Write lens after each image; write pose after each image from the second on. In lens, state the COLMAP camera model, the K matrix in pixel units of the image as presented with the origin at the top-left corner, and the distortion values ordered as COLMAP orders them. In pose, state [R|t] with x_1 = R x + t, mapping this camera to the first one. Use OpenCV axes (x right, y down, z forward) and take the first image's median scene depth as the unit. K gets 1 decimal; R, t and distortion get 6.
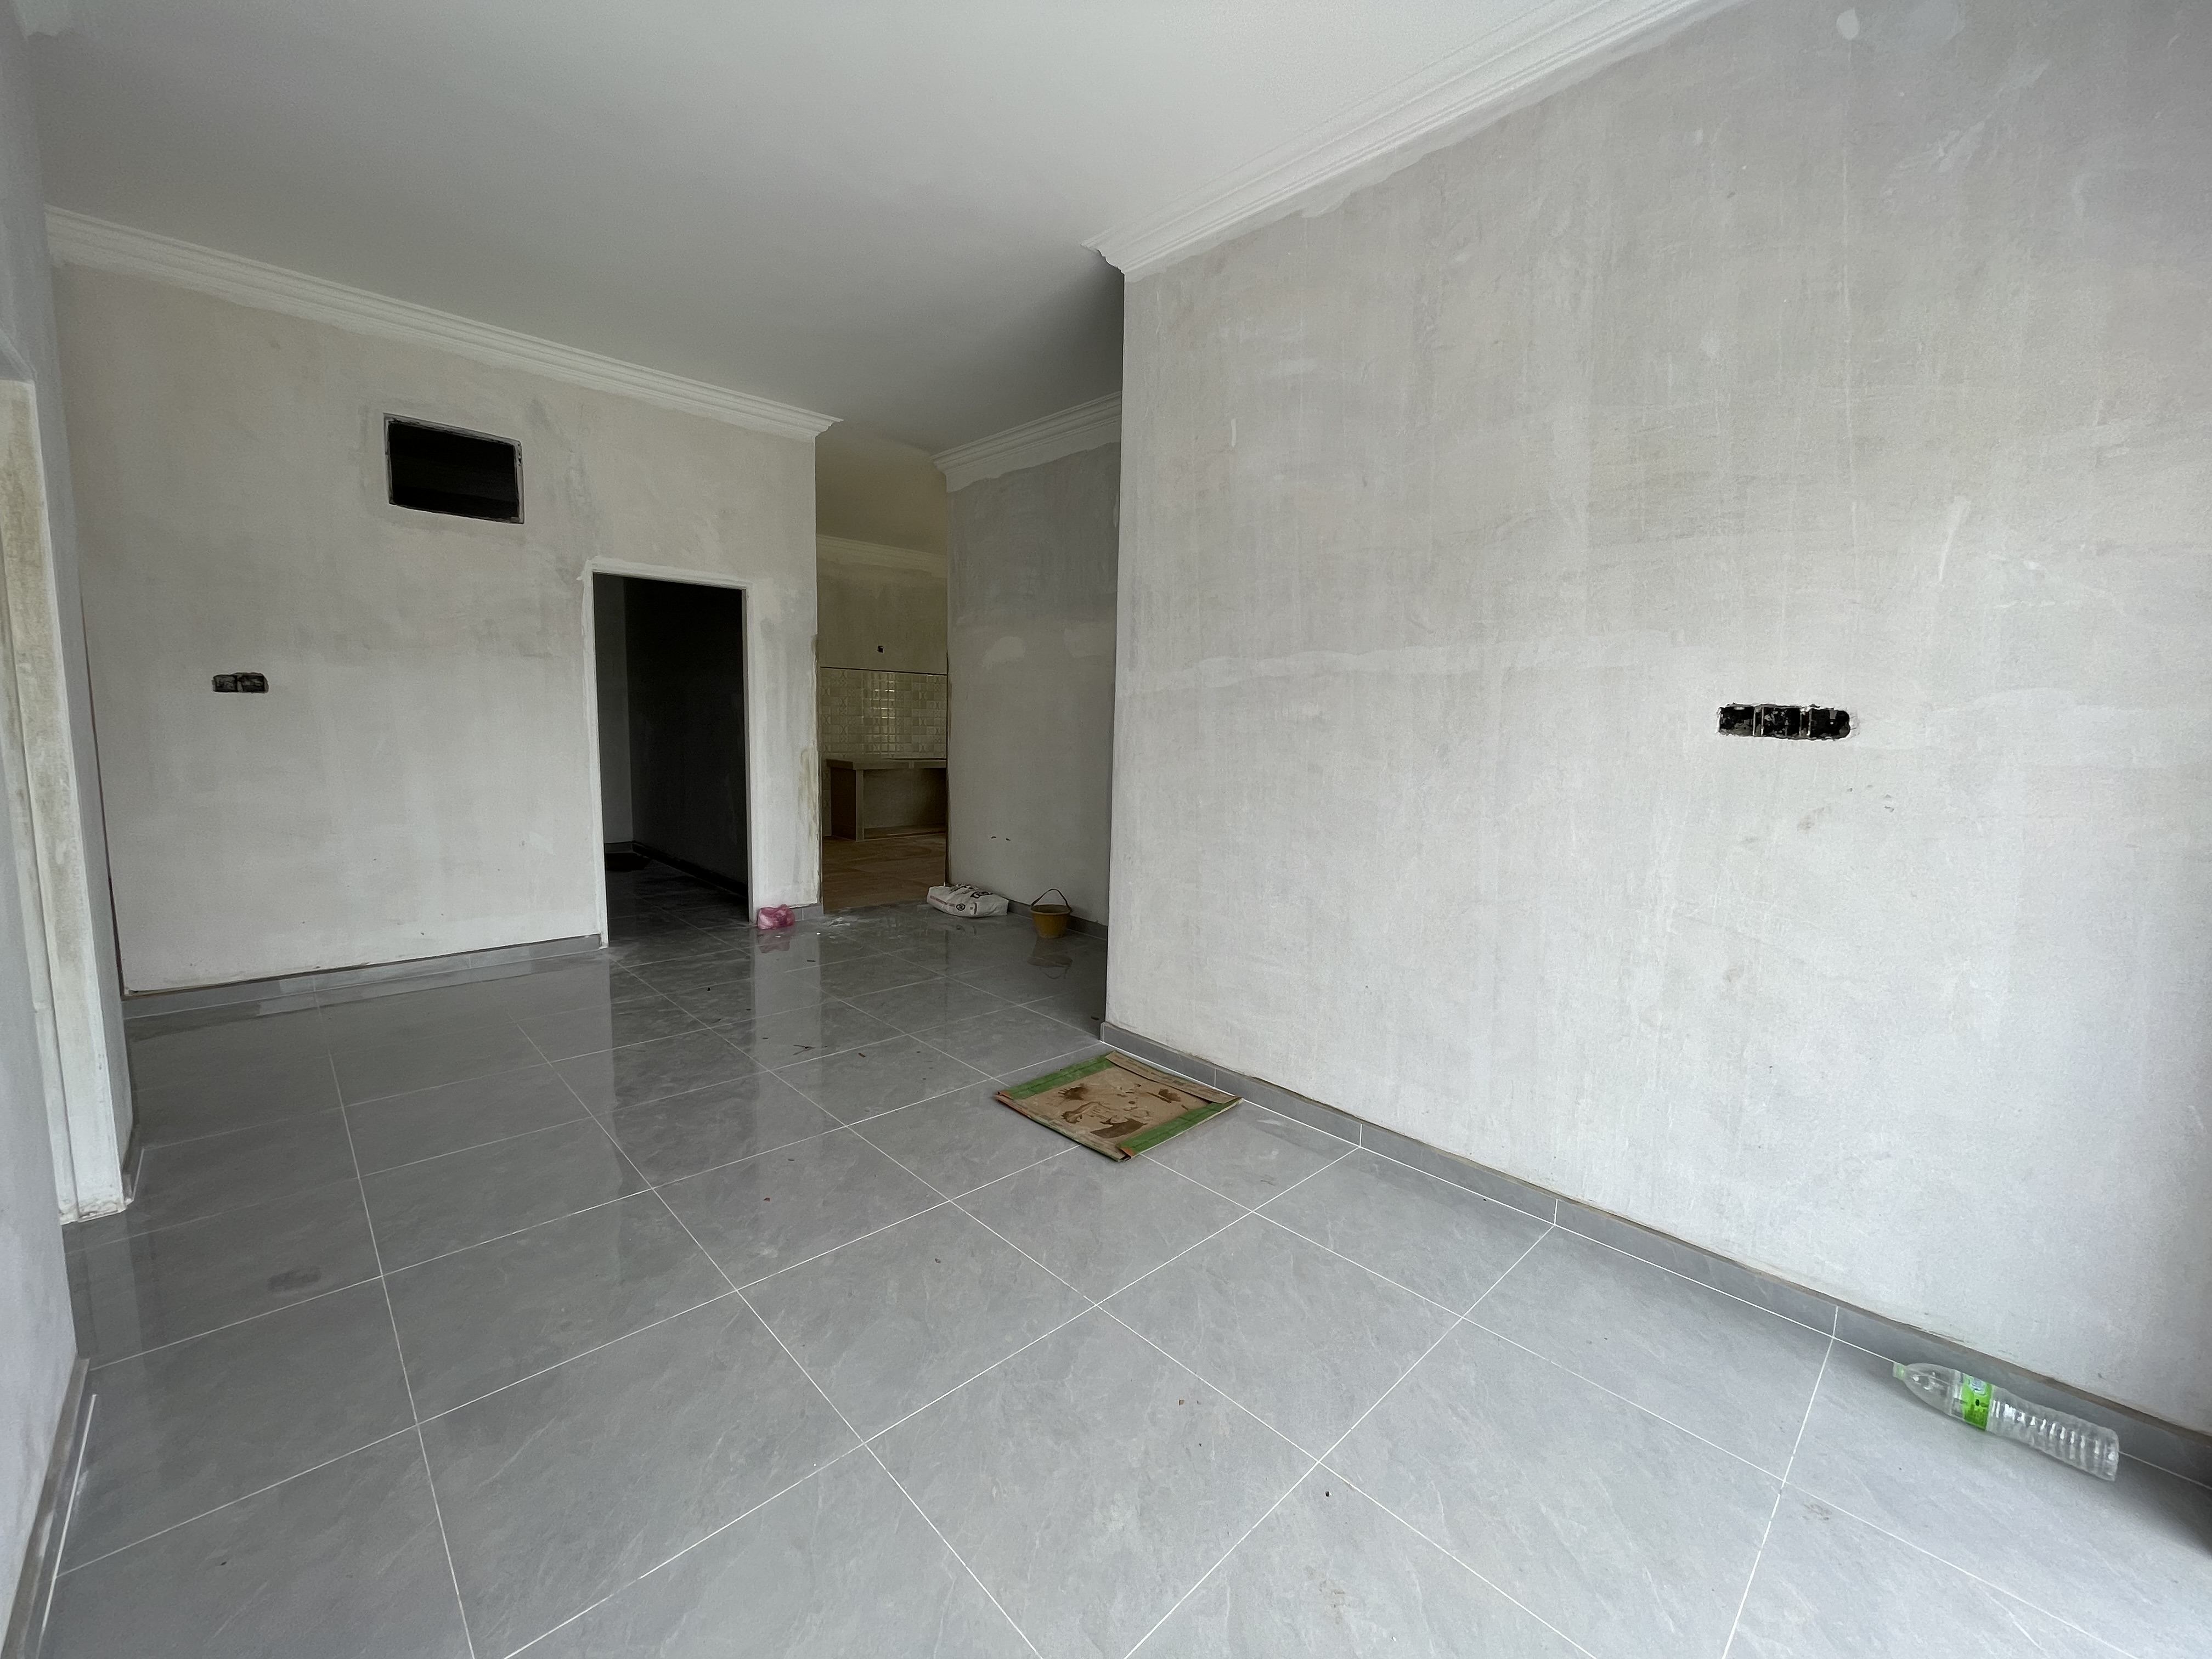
lens RADIAL K [[893.5, 0, 1115.8], [0, 893.5, 827.8], [0, 0, 1]] dist [-0.002003, -0.000076]
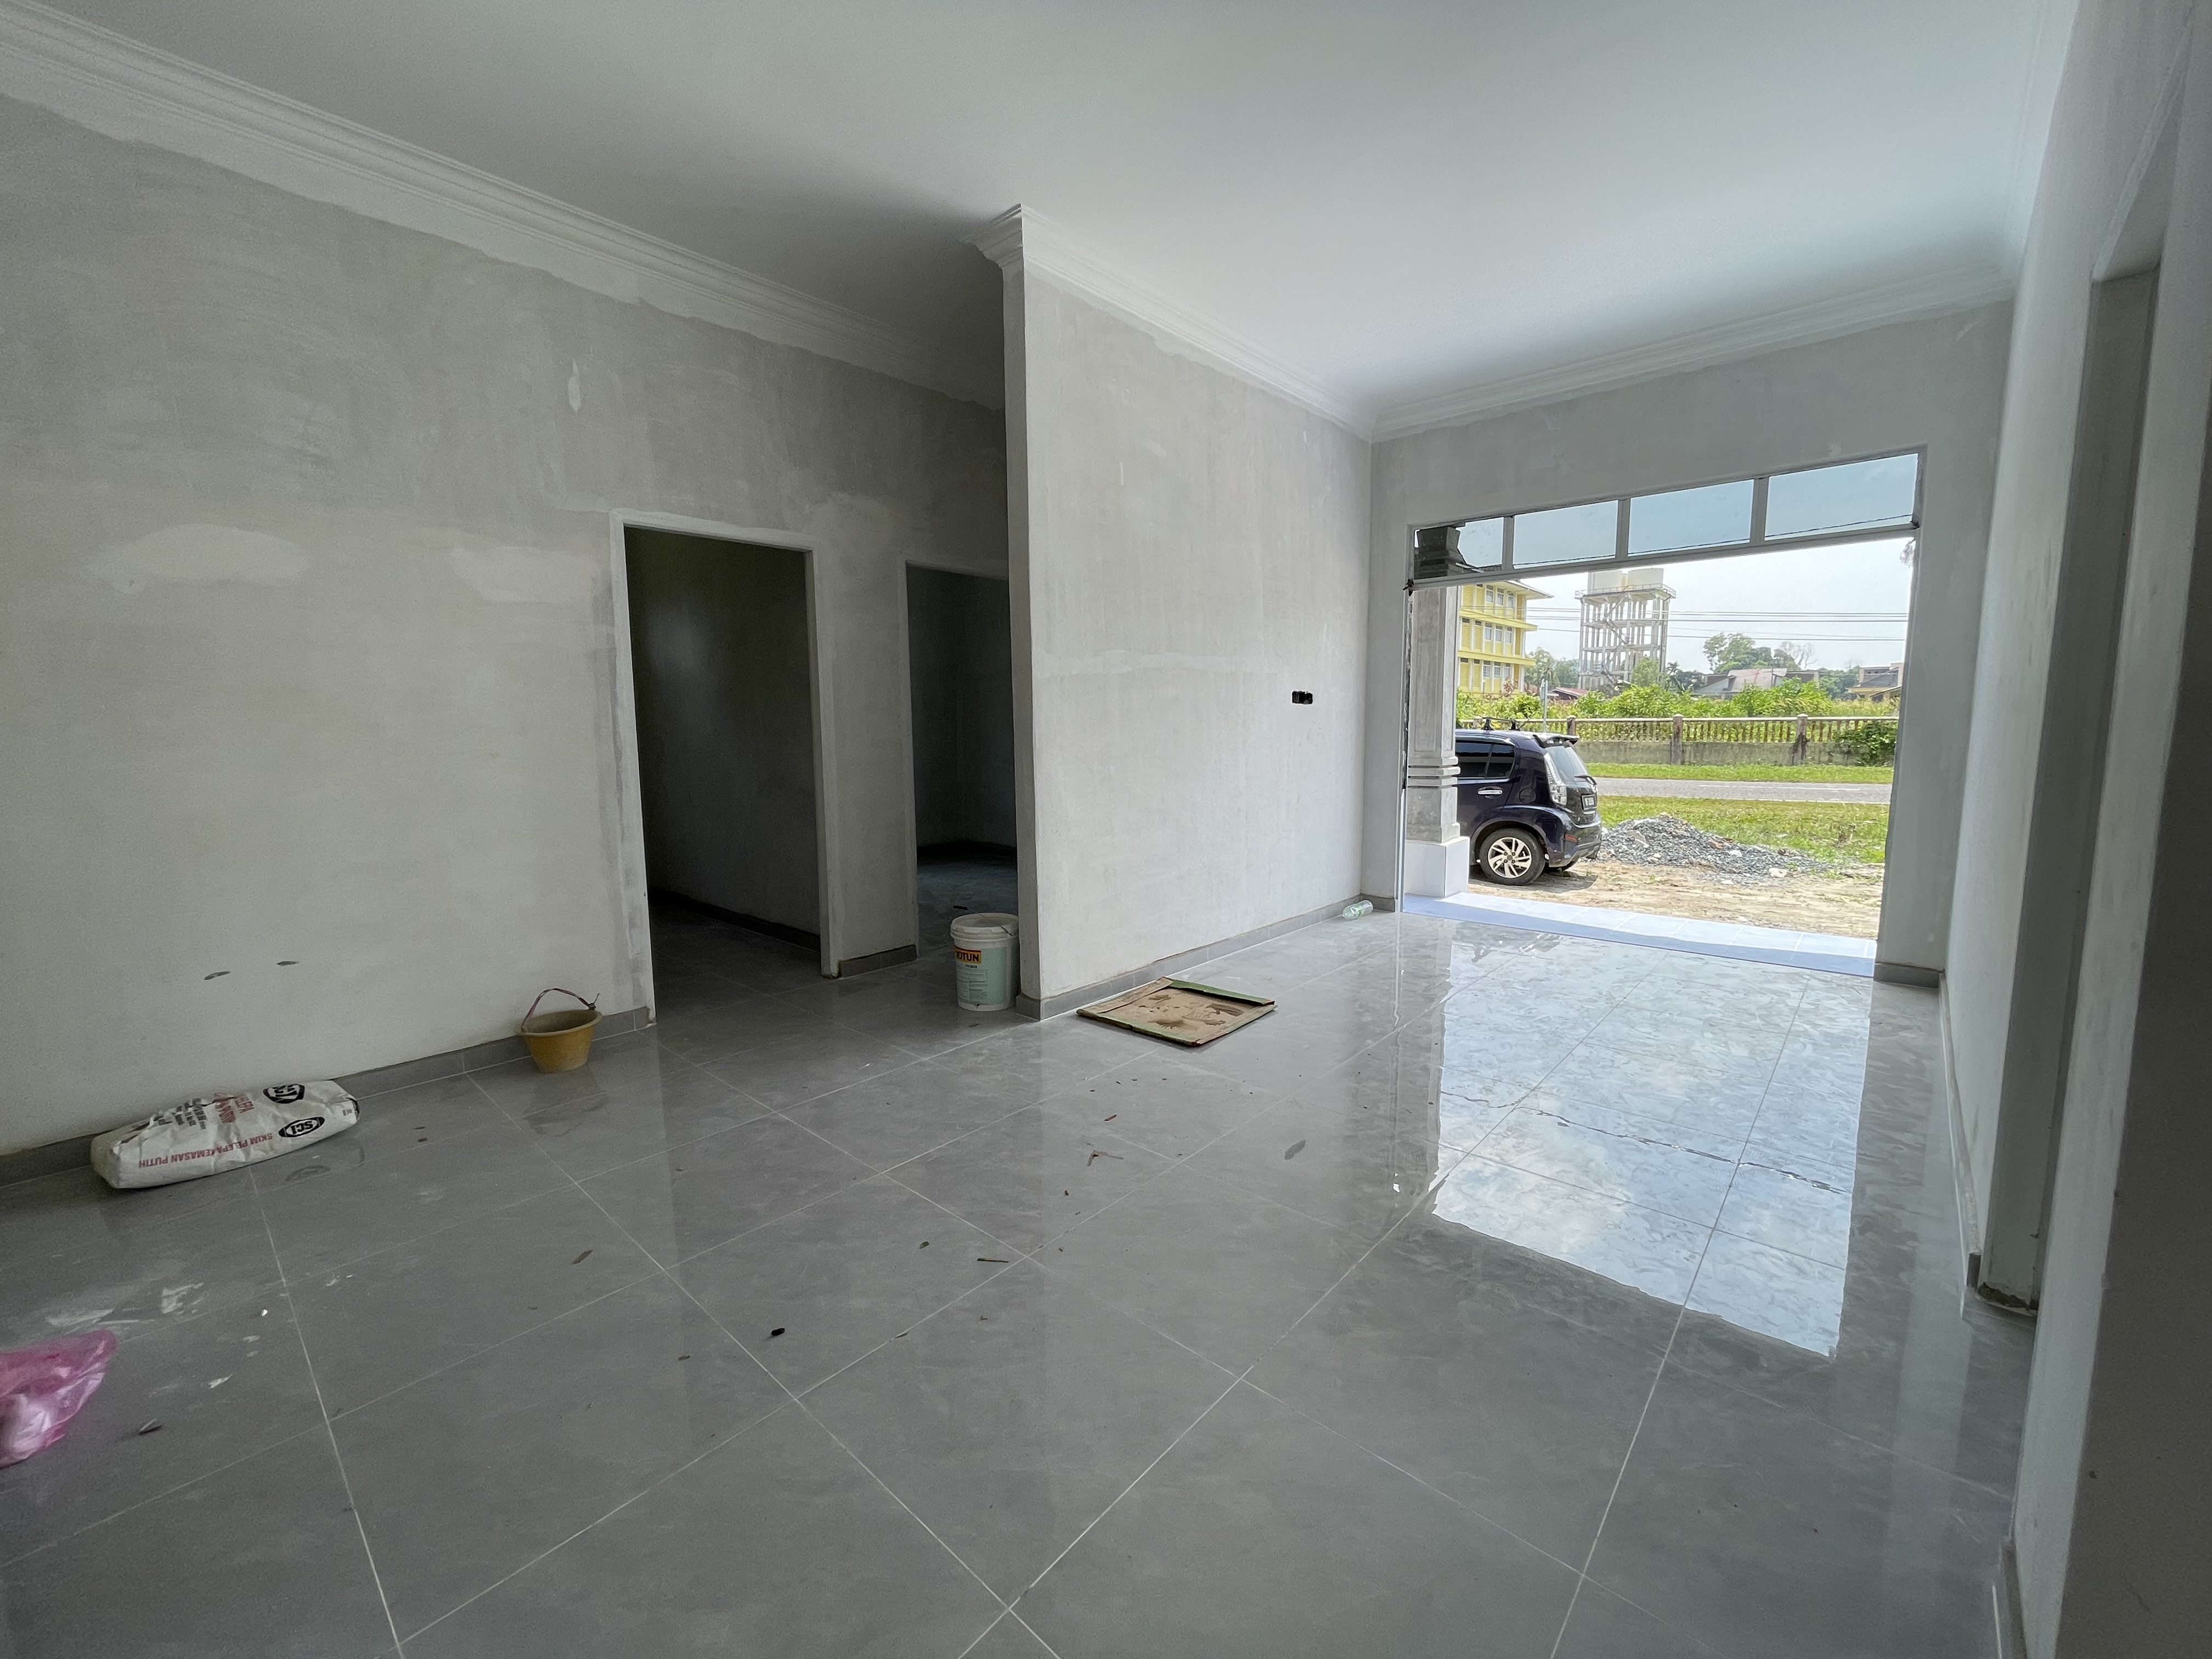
lens RADIAL K [[890.4, 0, 1101.3], [0, 890.4, 827.2], [0, 0, 1]] dist [0.000128, 0.000009]
pose [[-0.064704, -0.144884, 0.987331, -1.128457], [0.130283, 0.979709, 0.152303, -0.137442], [-0.989363, 0.138488, -0.044516, 1.092446]]
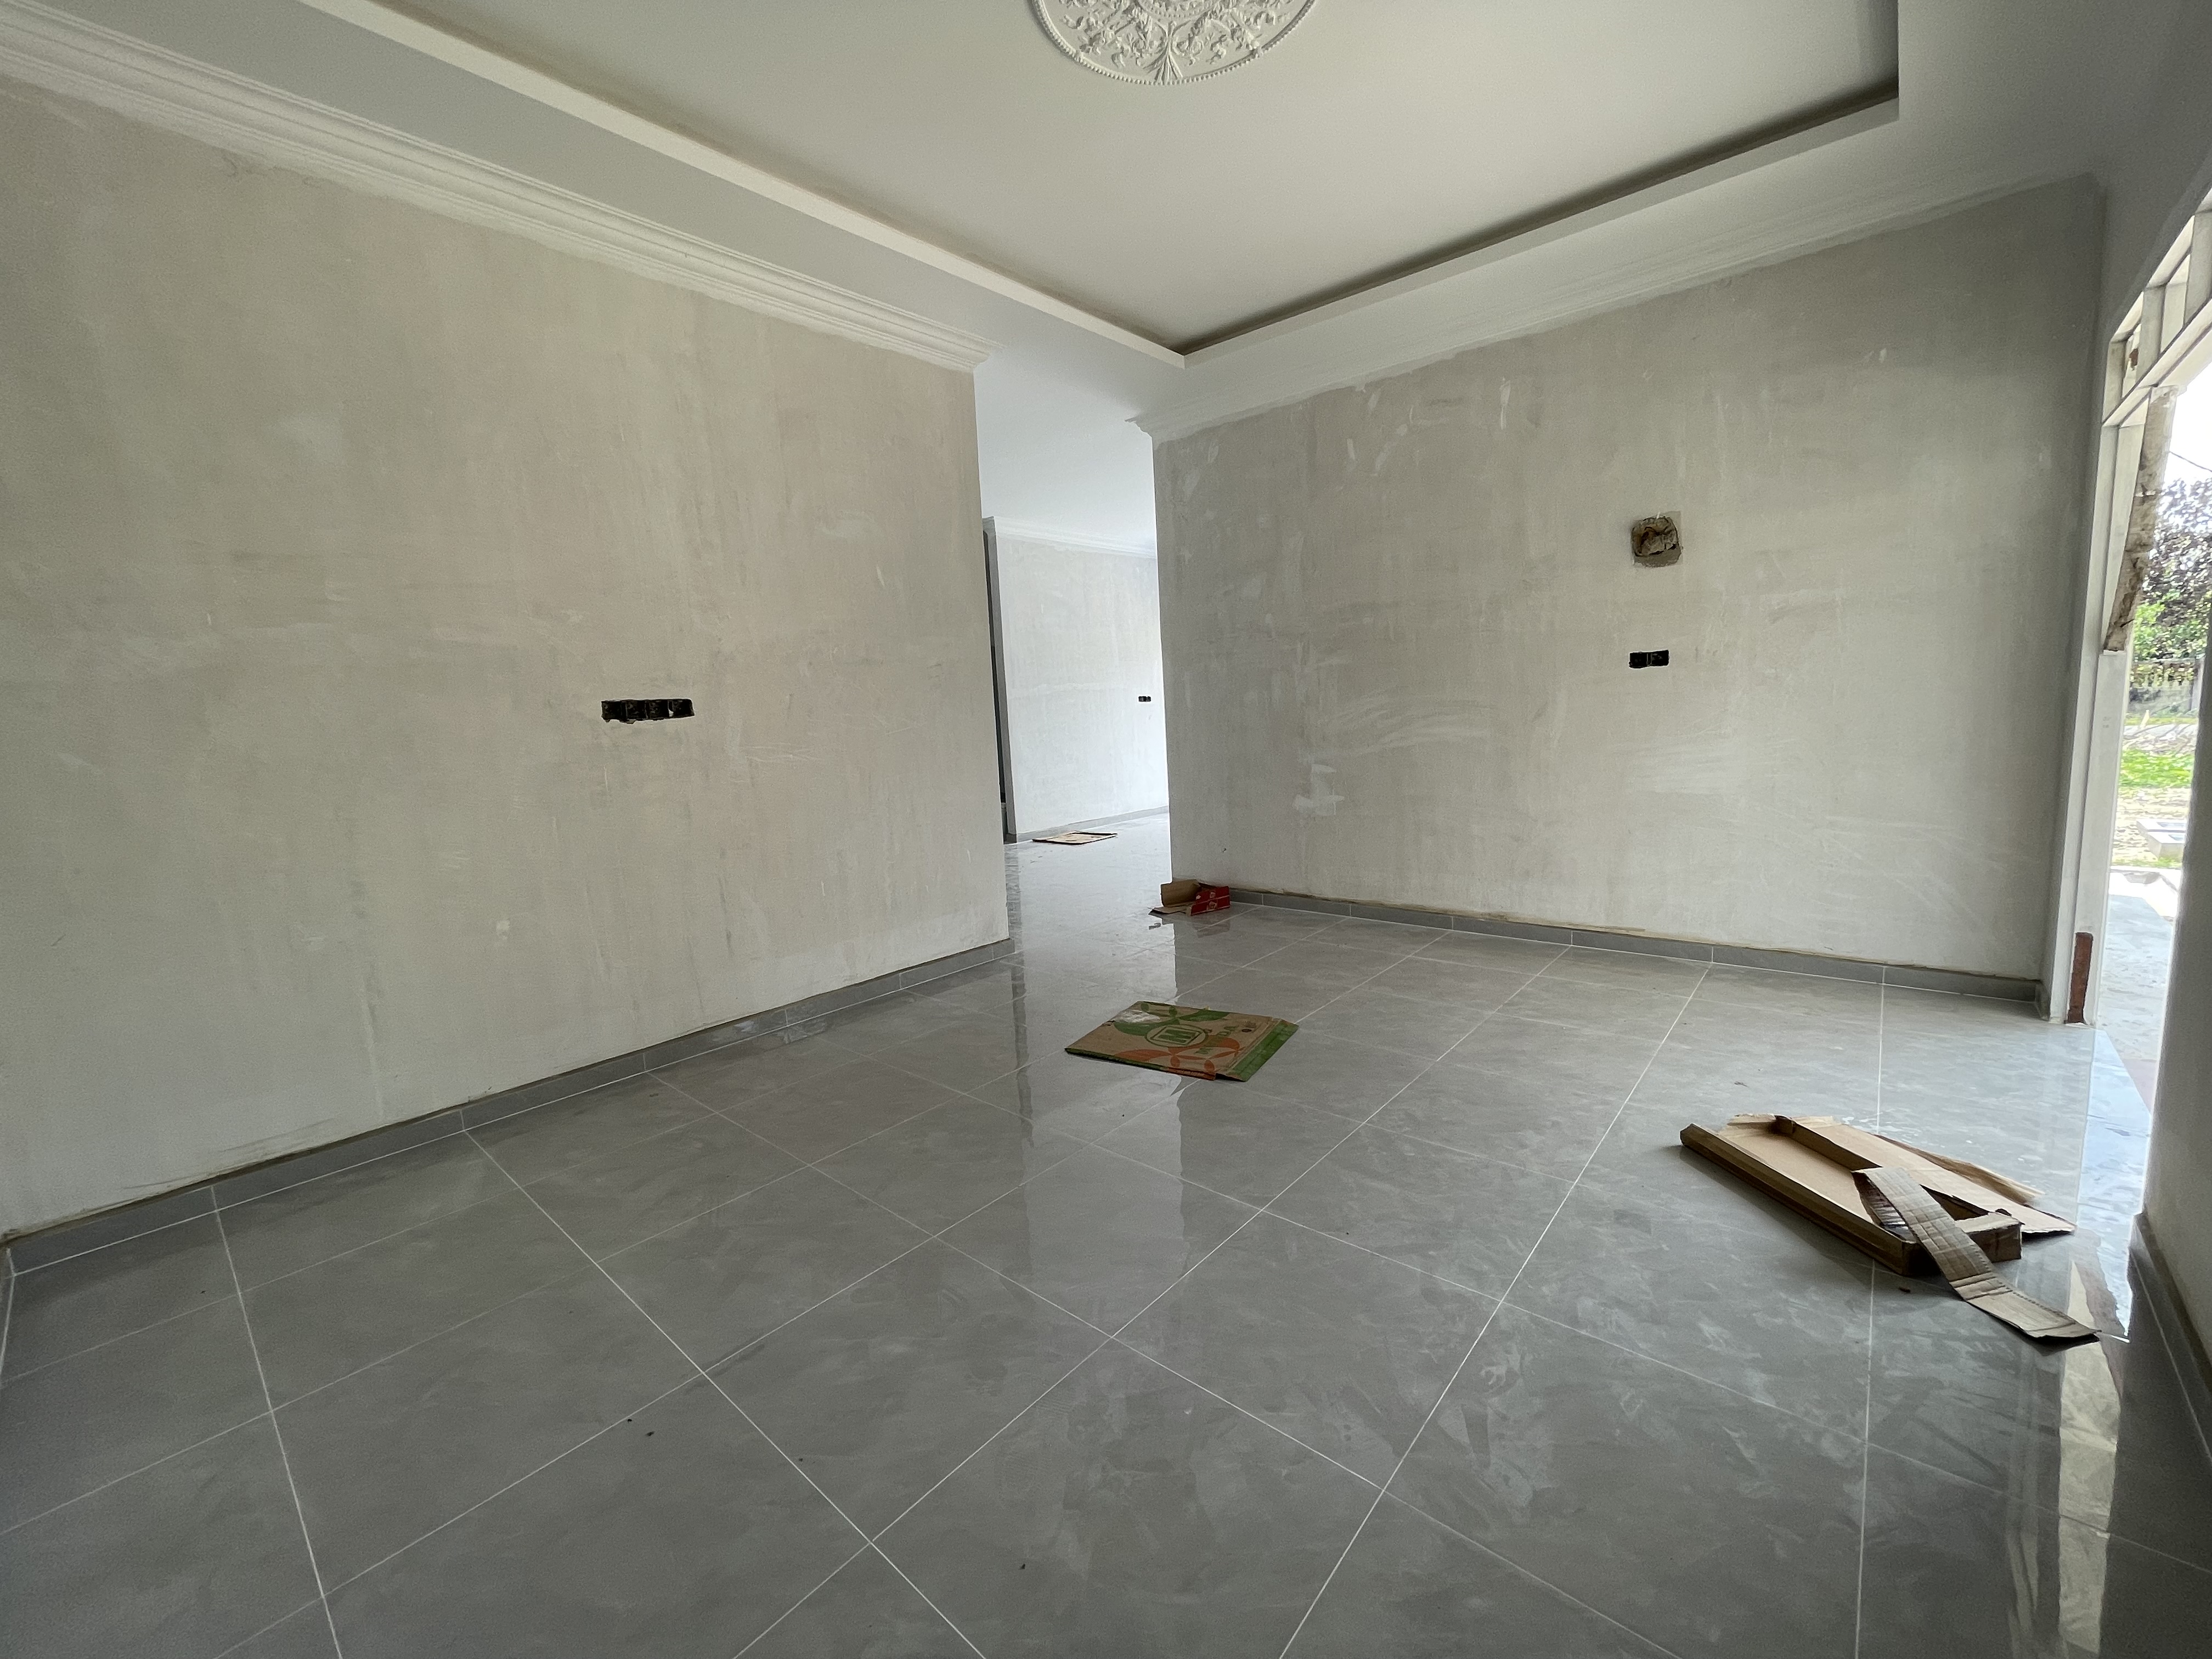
lens RADIAL K [[883.8, 0, 1105.1], [0, 883.8, 826.0], [0, 0, 1]] dist [-0.000042, -0.004954]
pose [[-0.082145, -0.155617, 0.984396, -2.713361], [0.171199, 0.970849, 0.167761, -0.187948], [-0.981806, 0.182309, -0.053109, 1.023320]]
